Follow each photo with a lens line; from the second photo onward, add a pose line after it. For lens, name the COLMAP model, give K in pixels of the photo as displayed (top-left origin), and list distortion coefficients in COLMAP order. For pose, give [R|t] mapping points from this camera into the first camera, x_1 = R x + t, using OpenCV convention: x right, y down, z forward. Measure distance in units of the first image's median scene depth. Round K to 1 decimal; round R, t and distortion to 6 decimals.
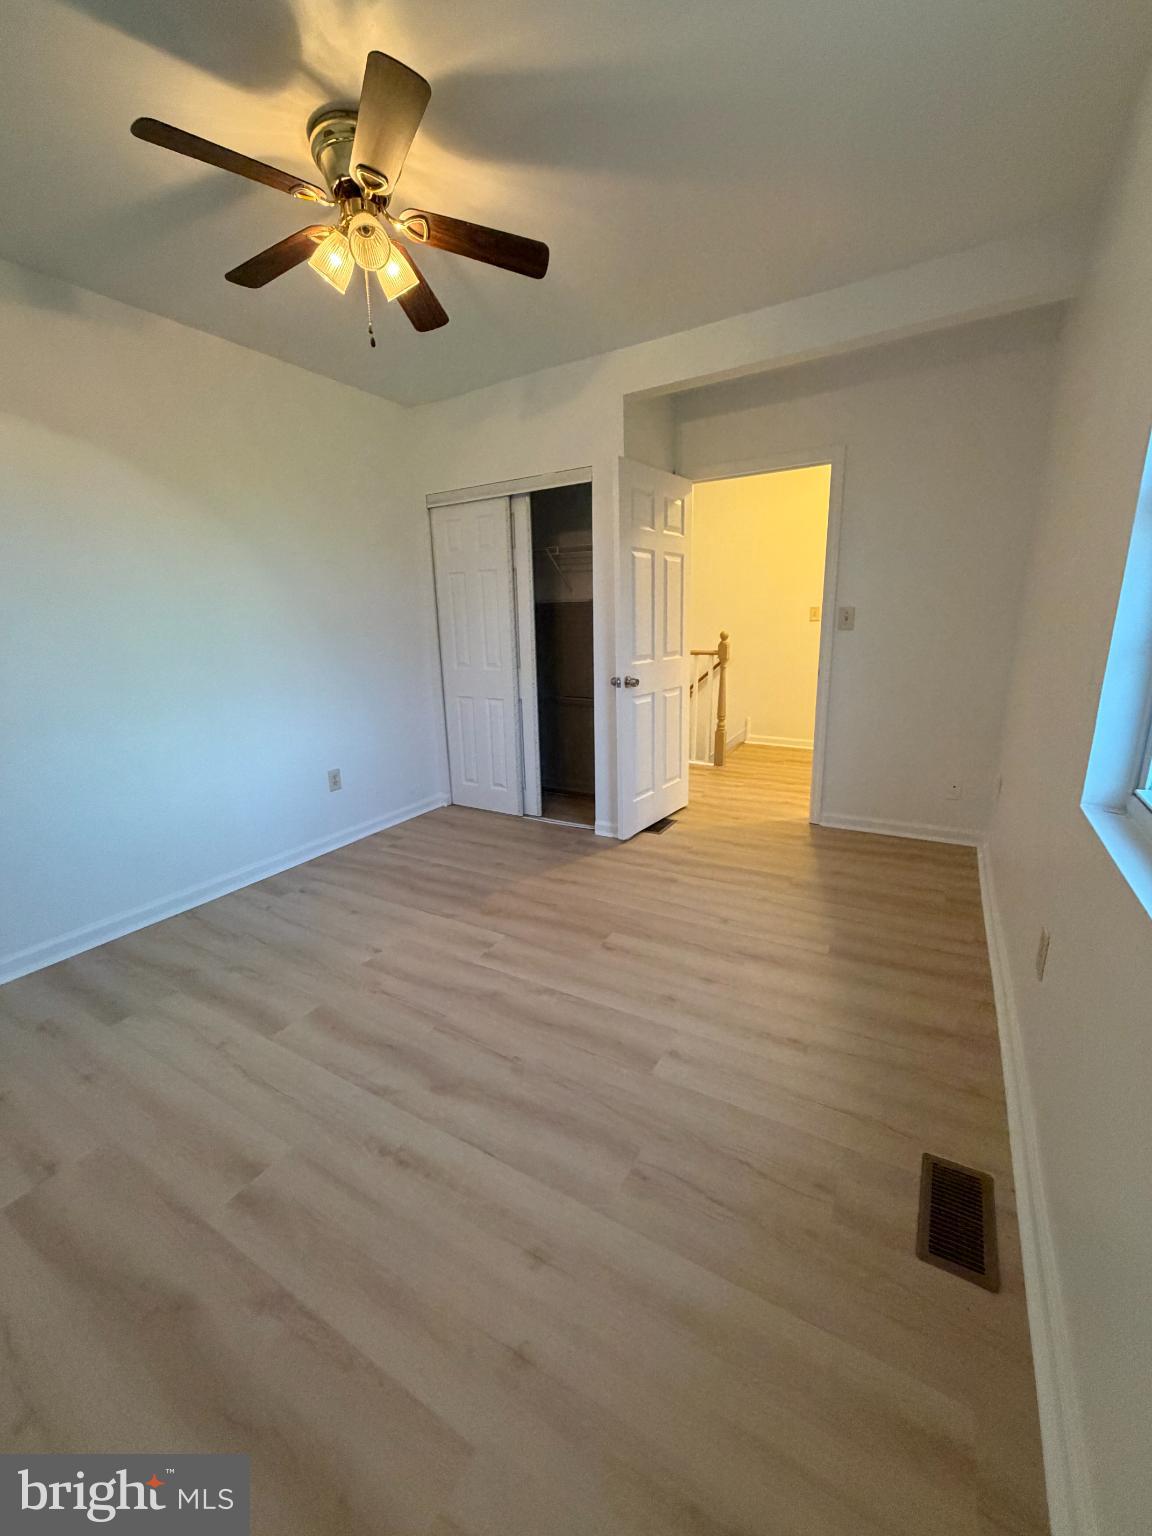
lens RADIAL K [[612.4, 0, 574.9], [0, 612.4, 763.8], [0, 0, 1]] dist [-0.000701, -0.000137]
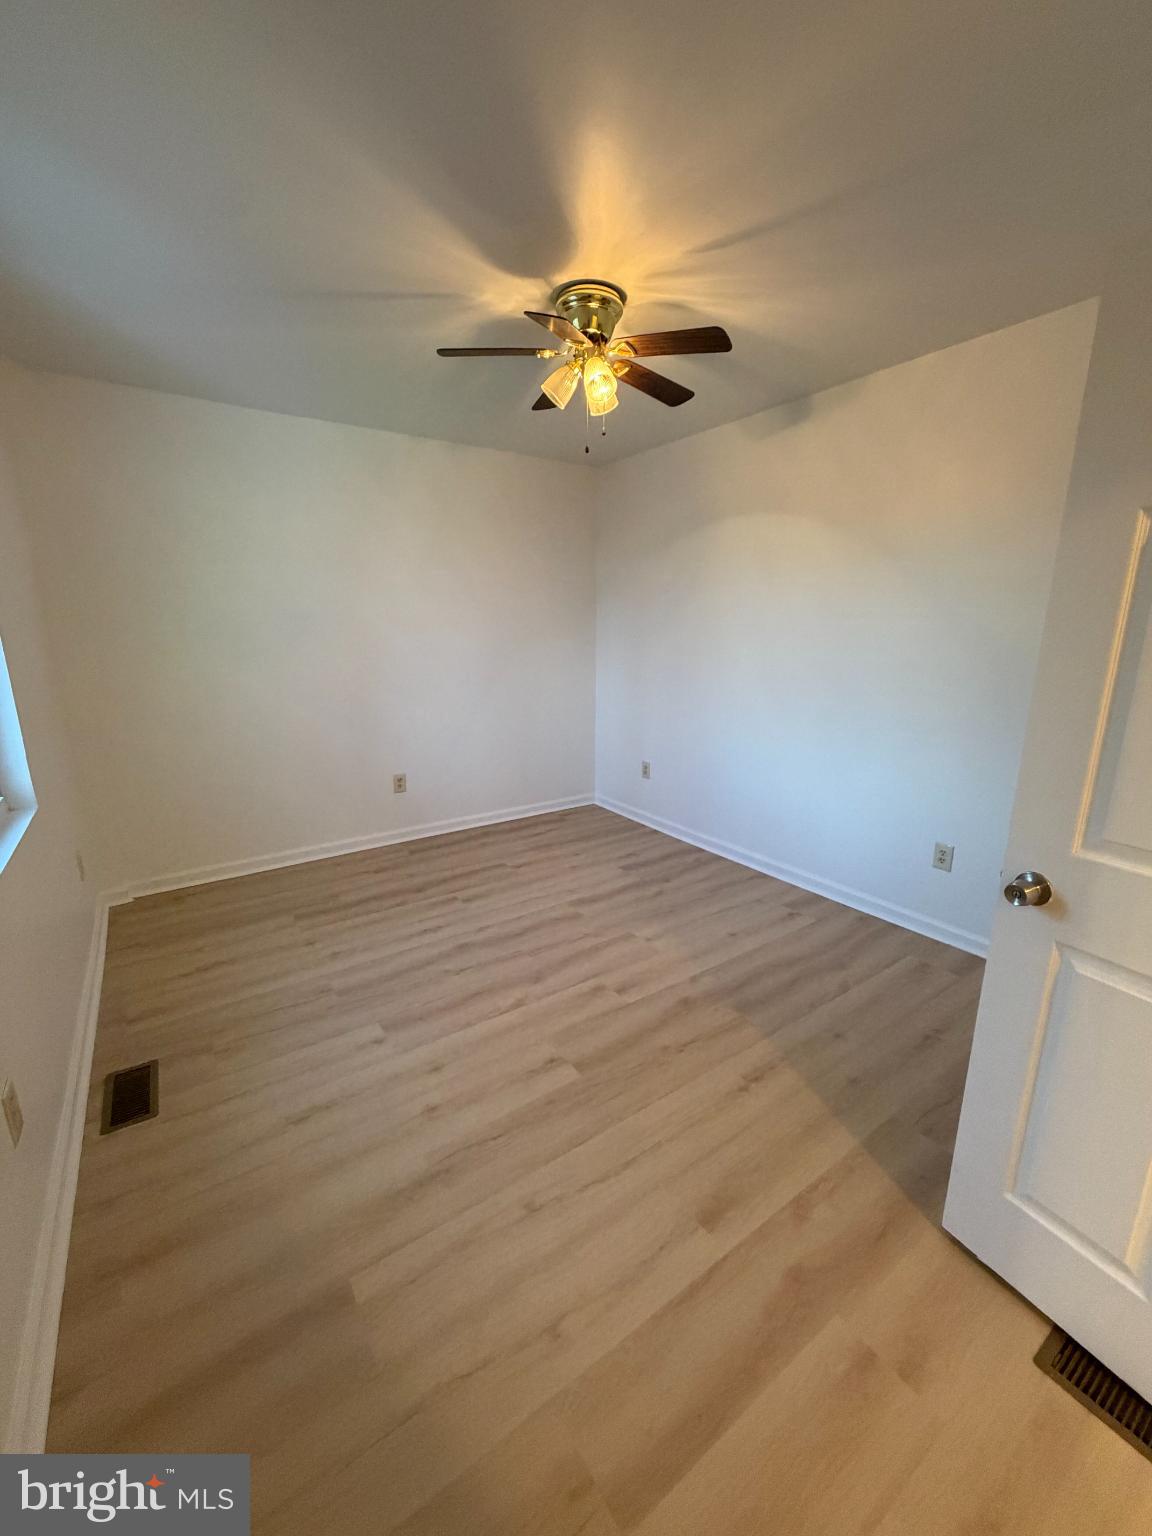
lens RADIAL K [[612.4, 0, 574.9], [0, 612.4, 763.8], [0, 0, 1]] dist [-0.000701, -0.000137]
pose [[-0.416597, 0.231847, -0.879030, 0.729971], [-0.201914, 0.919184, 0.338130, -0.394077], [0.886385, 0.318352, -0.336116, 1.238831]]
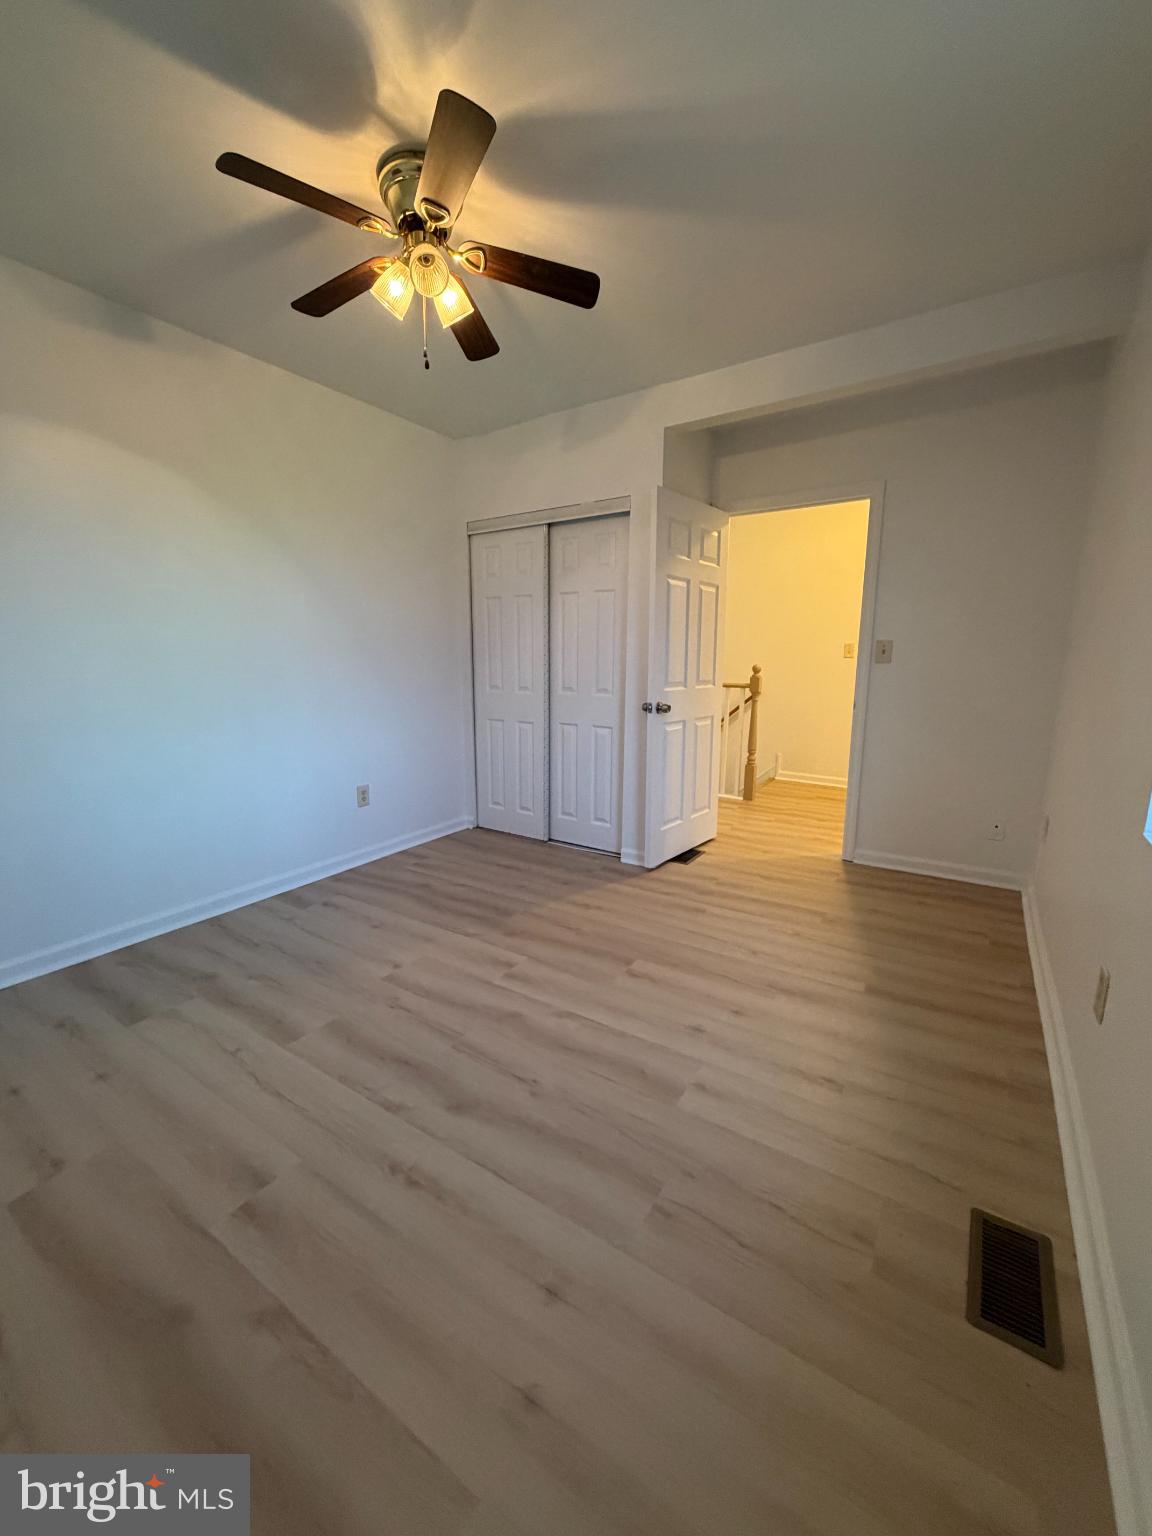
lens RADIAL K [[612.4, 0, 574.9], [0, 612.4, 763.8], [0, 0, 1]] dist [-0.000701, -0.000137]
pose [[0.998479, 0.036261, -0.041521, -0.008782], [-0.038689, 0.997494, -0.059240, 0.030281], [0.039269, 0.060757, 0.997380, 0.011331]]
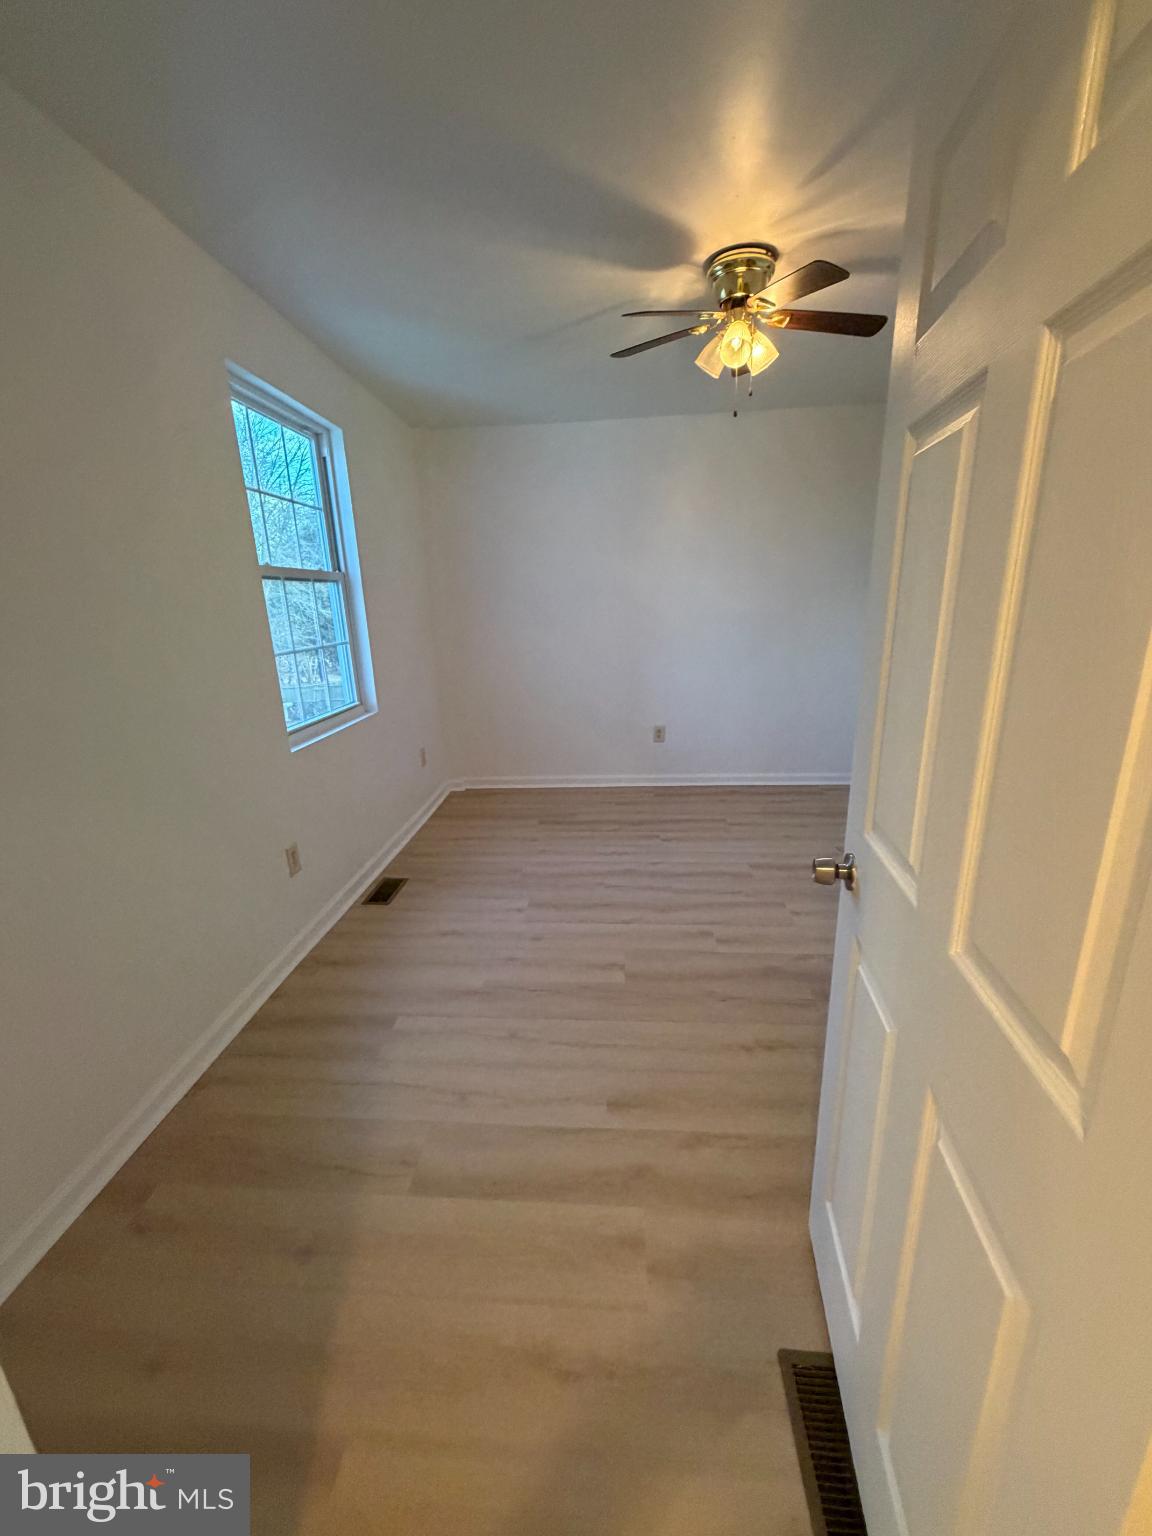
lens RADIAL K [[612.4, 0, 574.9], [0, 612.4, 763.8], [0, 0, 1]] dist [-0.000701, -0.000137]
pose [[-0.892680, 0.172773, -0.416259, 0.496758], [-0.048663, 0.881253, 0.470133, -0.481856], [0.448056, 0.439935, -0.778269, 1.683887]]
